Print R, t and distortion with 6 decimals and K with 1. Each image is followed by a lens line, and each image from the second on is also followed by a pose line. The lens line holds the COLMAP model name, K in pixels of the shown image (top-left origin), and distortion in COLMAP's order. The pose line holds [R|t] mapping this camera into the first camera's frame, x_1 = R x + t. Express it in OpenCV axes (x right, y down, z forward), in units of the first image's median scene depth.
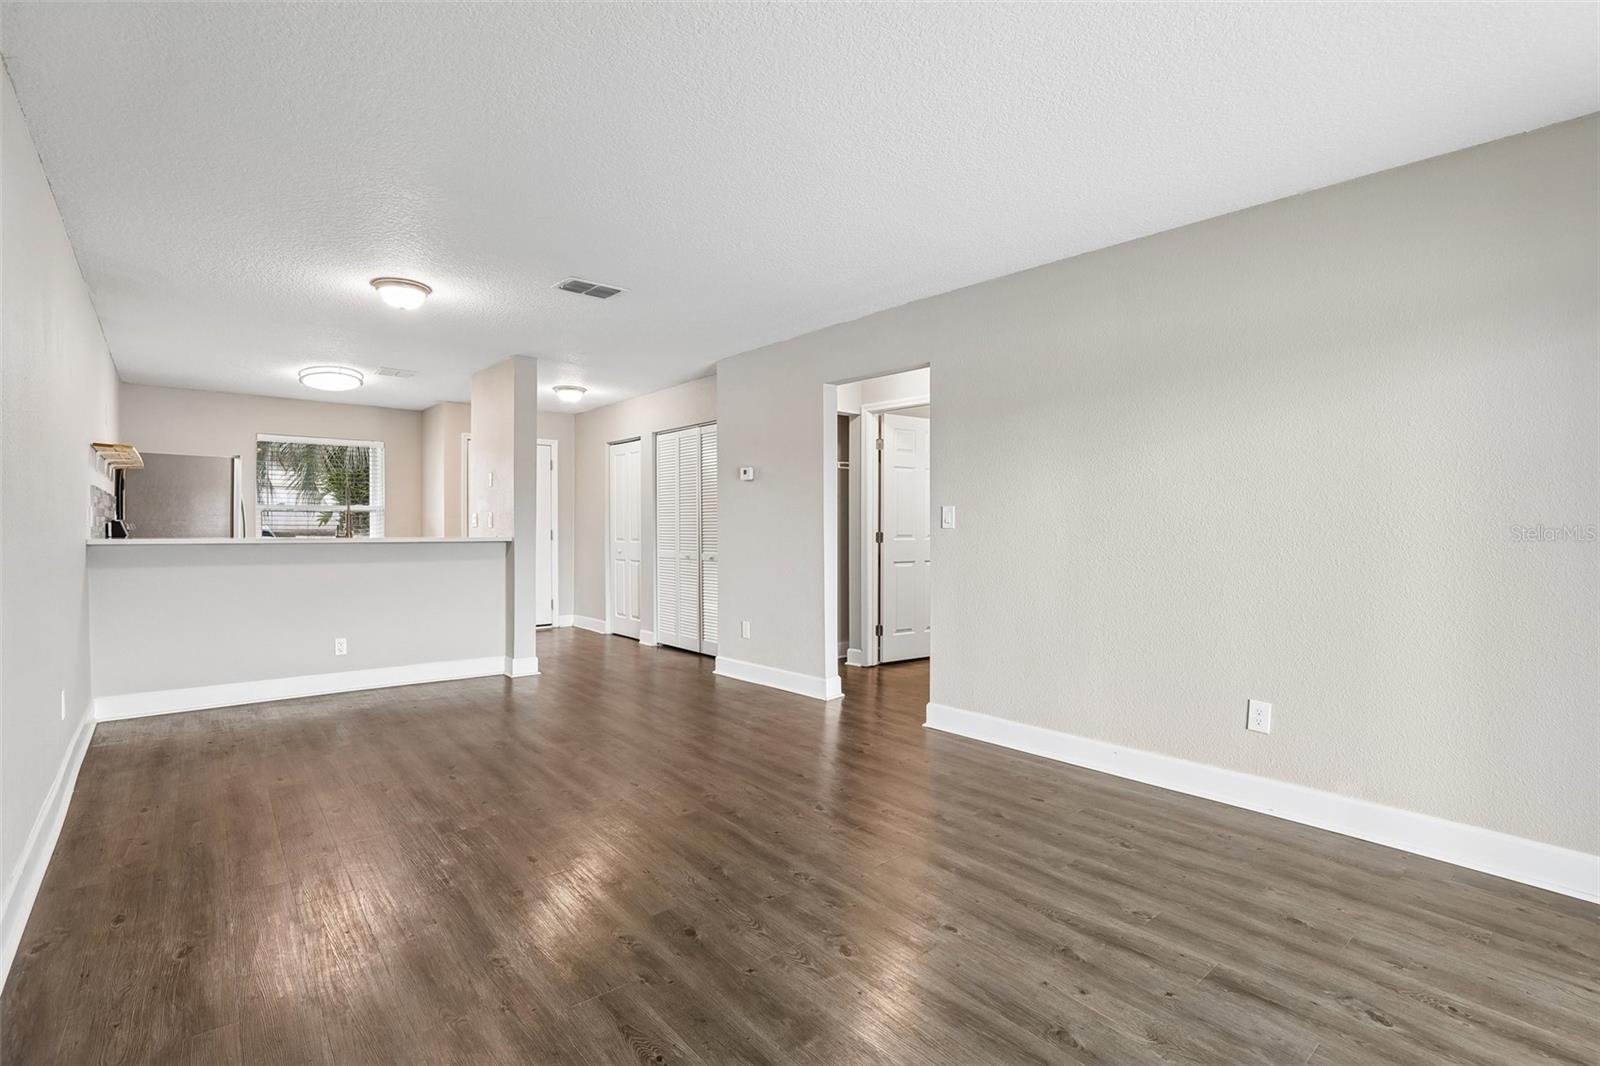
lens RADIAL K [[745.3, 0, 779.6], [0, 745.3, 534.4], [0, 0, 1]] dist [-0.017282, 0.004495]
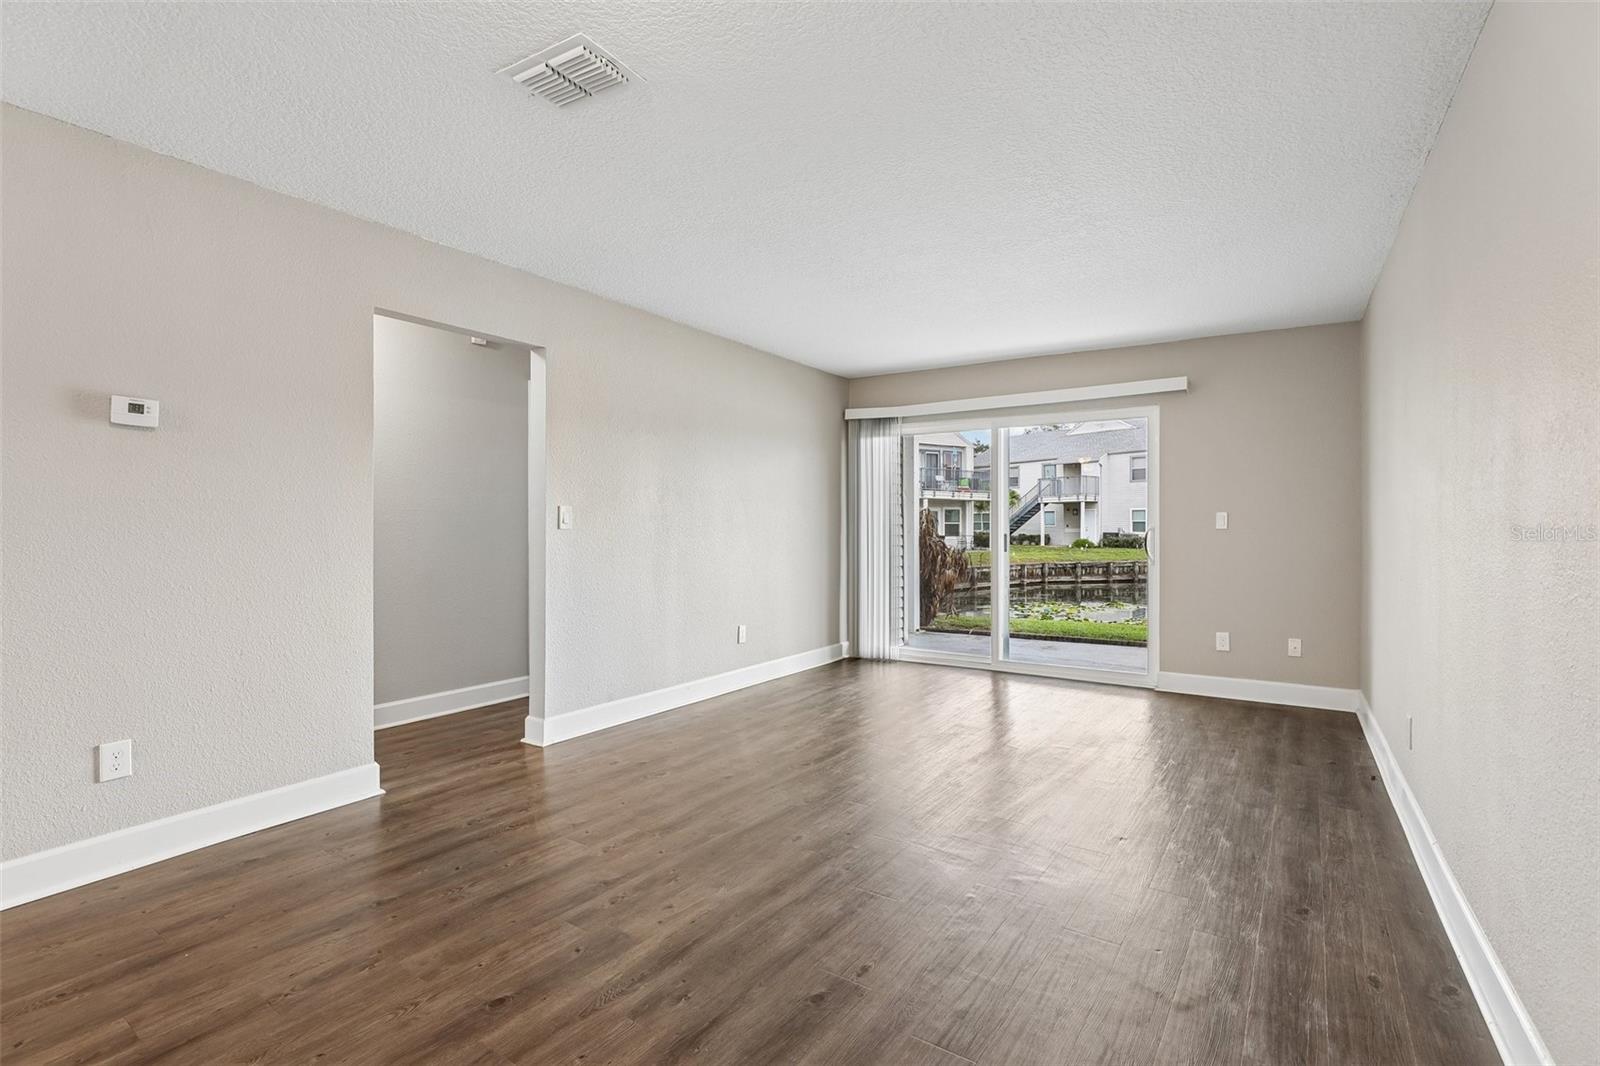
lens RADIAL K [[745.3, 0, 807.2], [0, 745.3, 532.0], [0, 0, 1]] dist [-0.017282, 0.004495]
pose [[-0.306994, -0.013526, 0.951615, -0.674092], [0.003434, 0.999877, 0.015320, -0.015670], [-0.951705, 0.007972, -0.306909, 0.847532]]
